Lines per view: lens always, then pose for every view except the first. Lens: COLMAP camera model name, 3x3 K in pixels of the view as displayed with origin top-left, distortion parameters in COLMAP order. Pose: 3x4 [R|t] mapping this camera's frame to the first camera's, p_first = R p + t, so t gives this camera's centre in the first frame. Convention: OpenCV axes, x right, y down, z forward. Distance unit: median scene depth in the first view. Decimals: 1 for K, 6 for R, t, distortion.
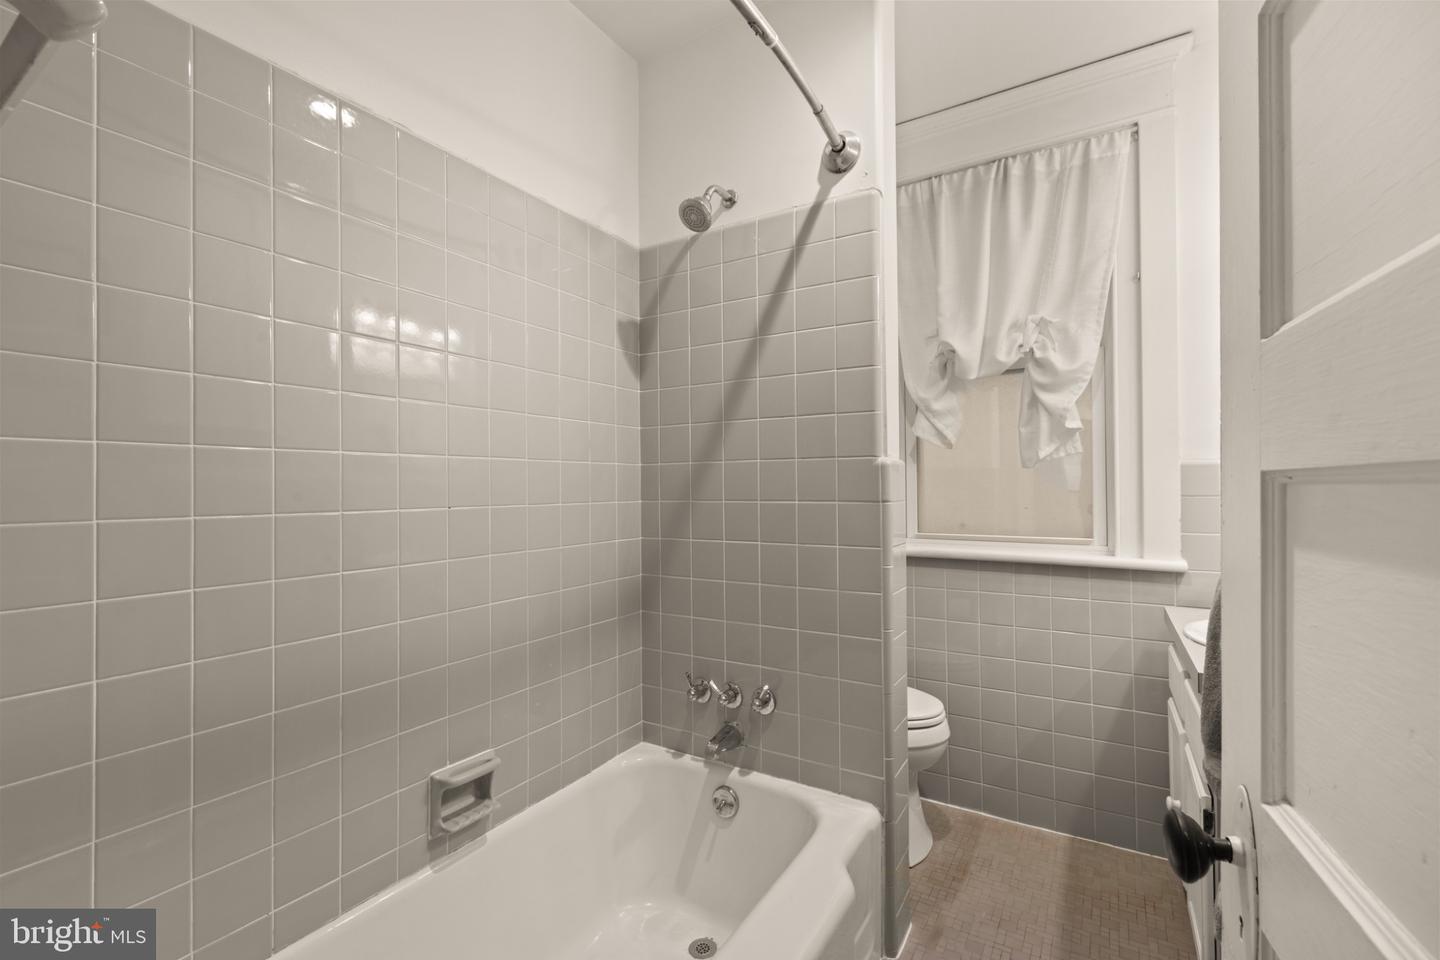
lens RADIAL K [[629.6, 0, 717.8], [0, 629.6, 482.0], [0, 0, 1]] dist [-0.001060, 0.000148]
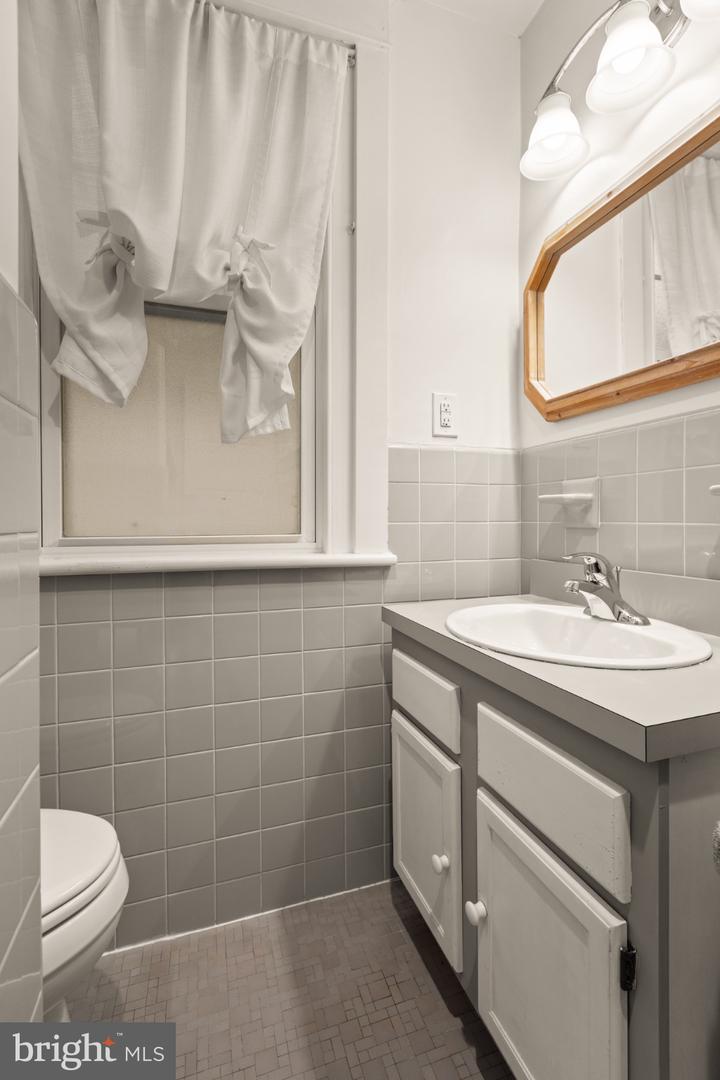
lens RADIAL K [[472.2, 0, 361.2], [0, 472.2, 522.0], [0, 0, 1]] dist [-0.001060, 0.000148]
pose [[0.639294, 0.002714, 0.768957, 0.168068], [-0.005010, 0.999987, 0.000636, 0.073234], [-0.768946, -0.004259, 0.639300, 0.542959]]
